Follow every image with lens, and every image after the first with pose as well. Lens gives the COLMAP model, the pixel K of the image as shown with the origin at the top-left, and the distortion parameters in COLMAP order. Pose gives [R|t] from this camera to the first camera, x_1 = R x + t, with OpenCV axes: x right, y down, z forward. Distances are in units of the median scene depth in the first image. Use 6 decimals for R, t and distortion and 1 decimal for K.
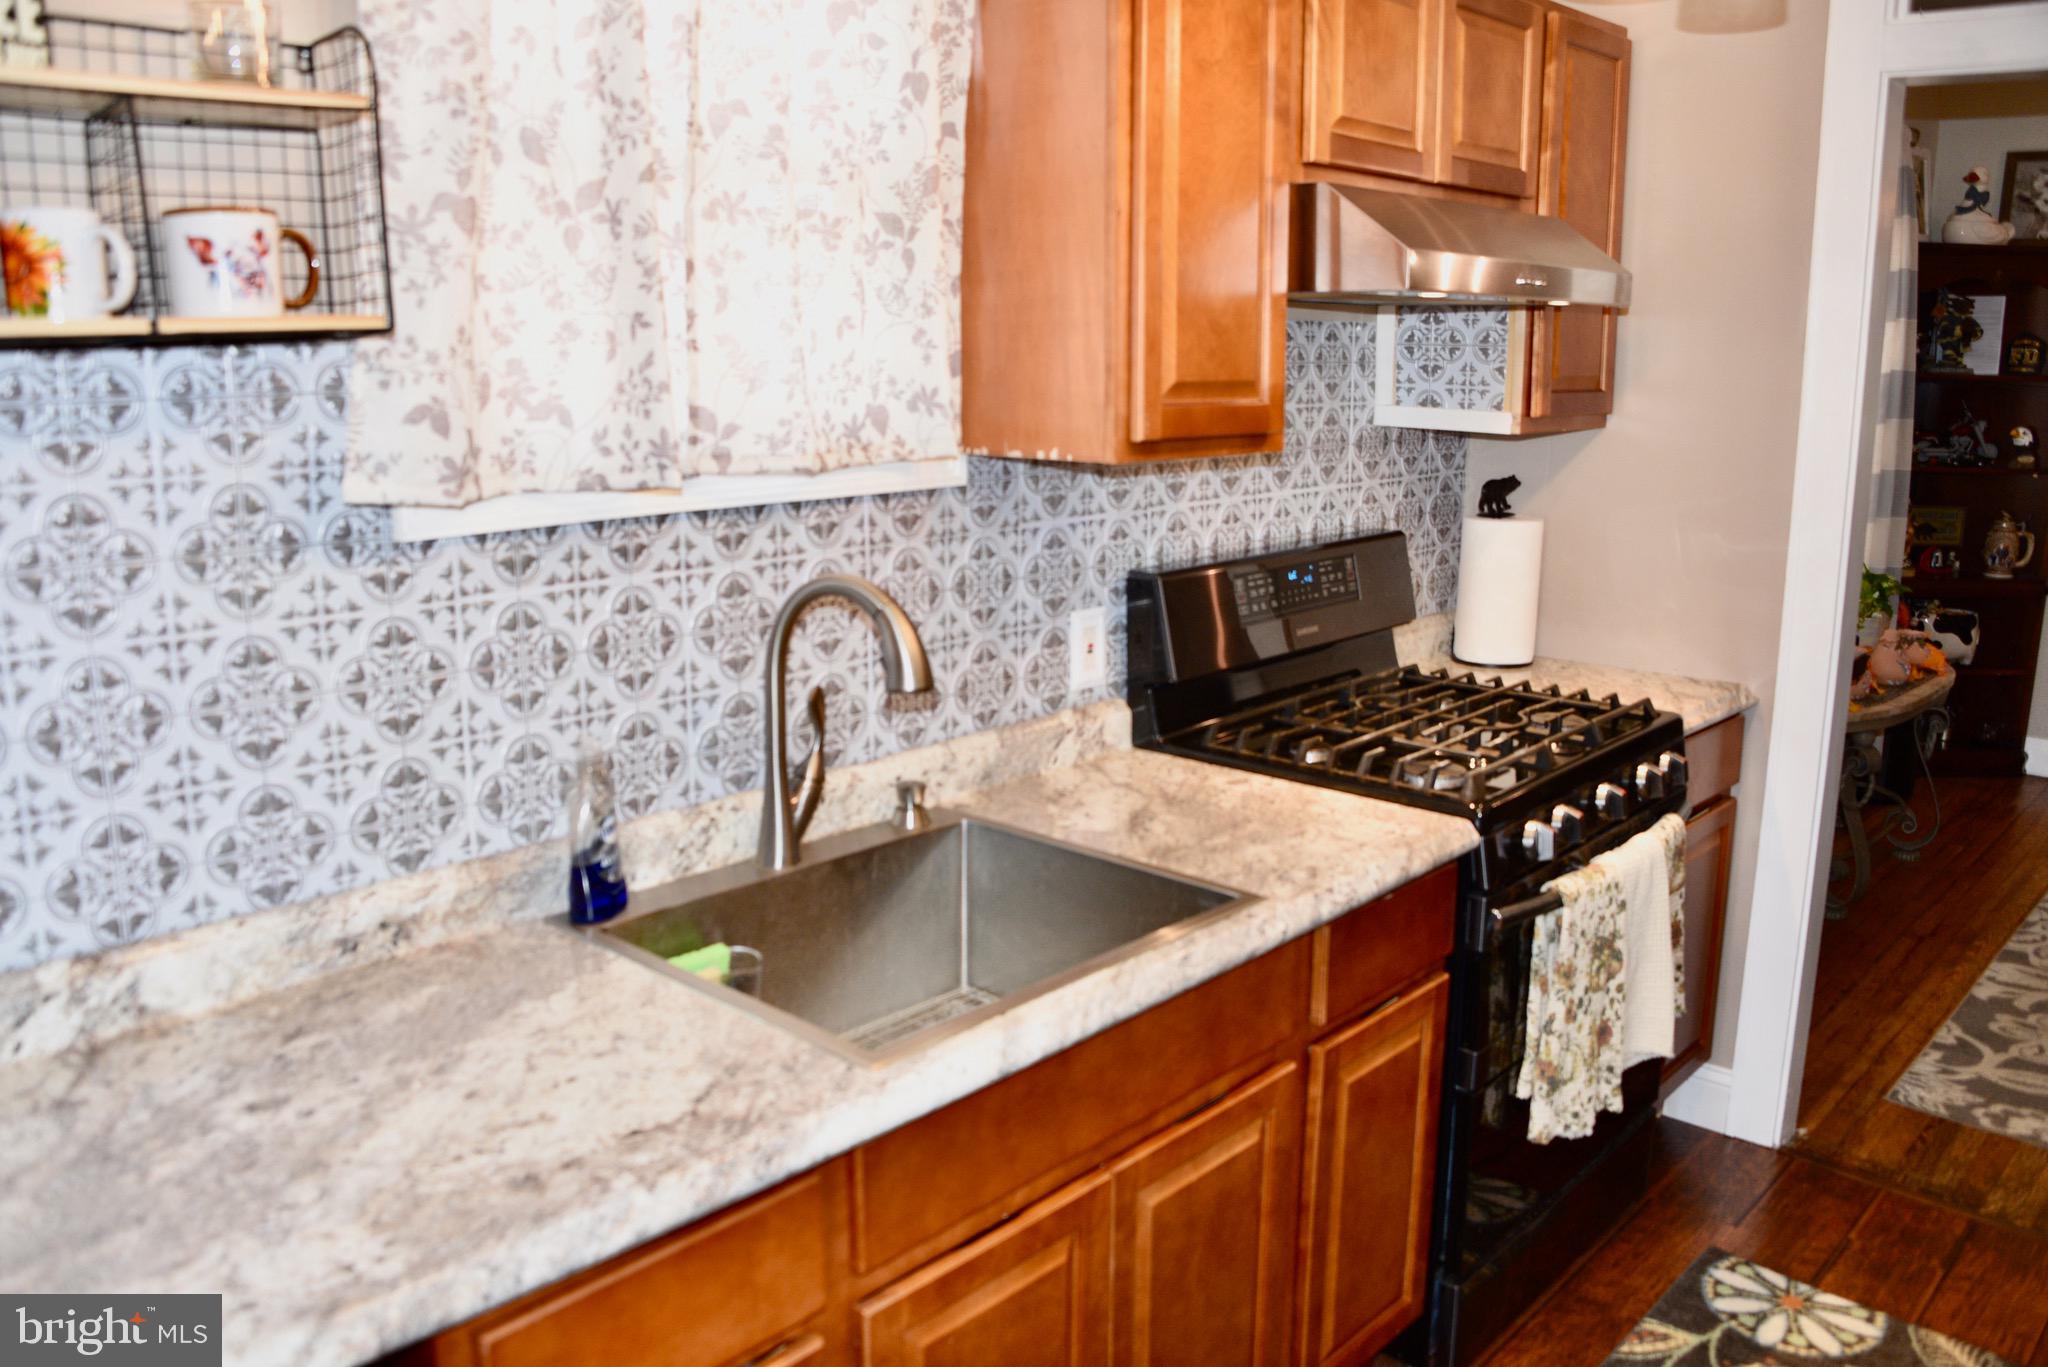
lens RADIAL K [[1651.9, 0, 1024.6], [0, 1651.9, 687.3], [0, 0, 1]] dist [-0.000781, 0.001689]
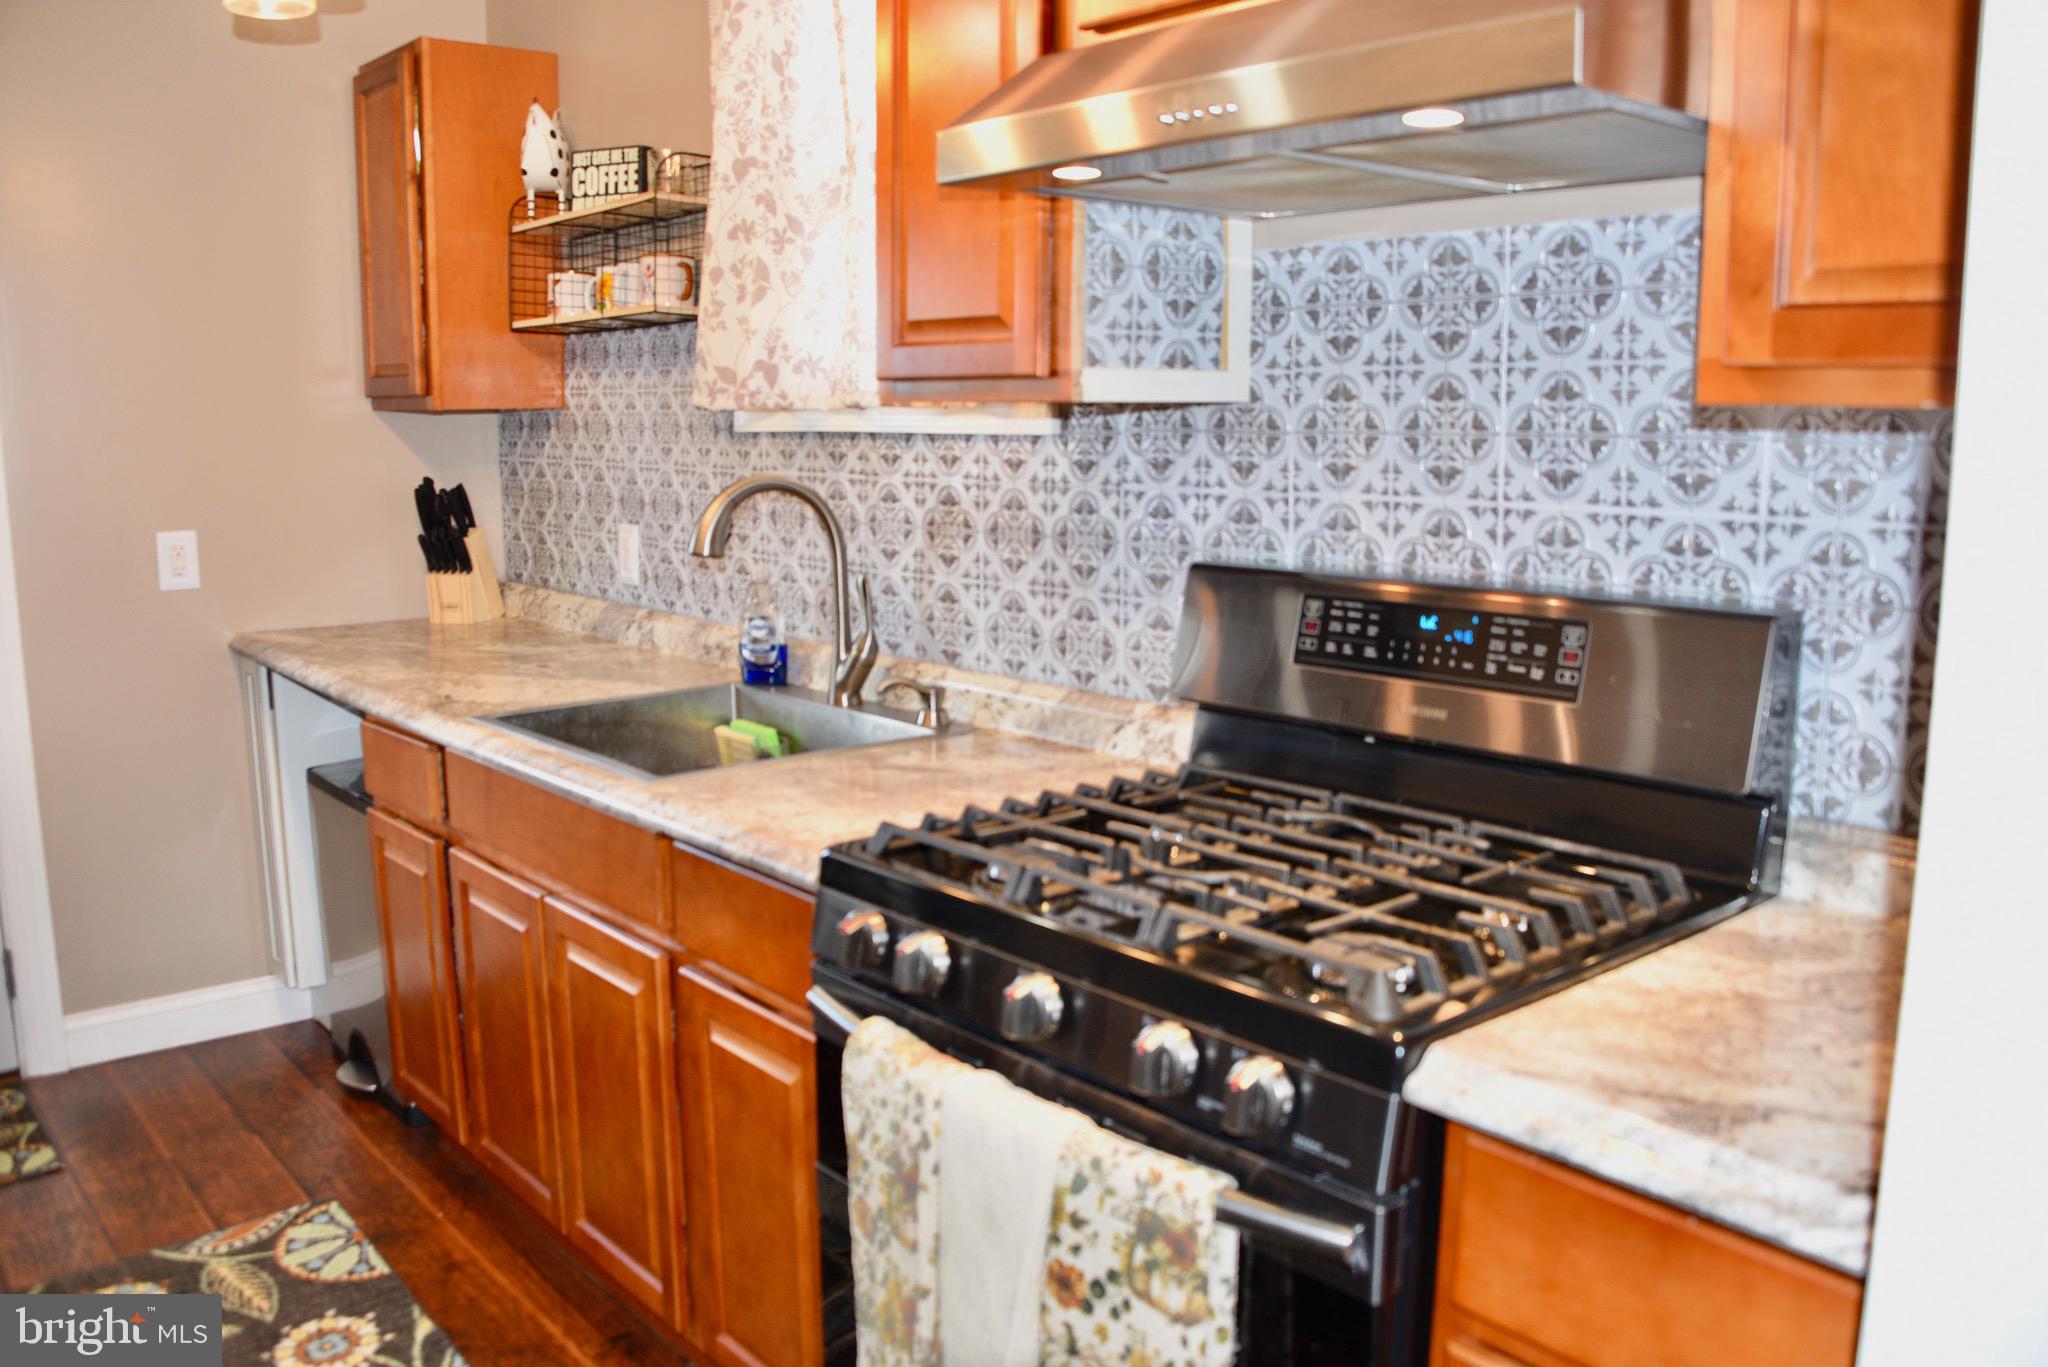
lens RADIAL K [[1651.9, 0, 1024.6], [0, 1651.9, 687.3], [0, 0, 1]] dist [-0.000781, 0.001689]
pose [[-0.015208, 0.251842, -0.967649, 0.917958], [-0.140351, 0.957642, 0.251443, -0.210189], [0.989985, 0.139634, 0.020783, 0.898246]]
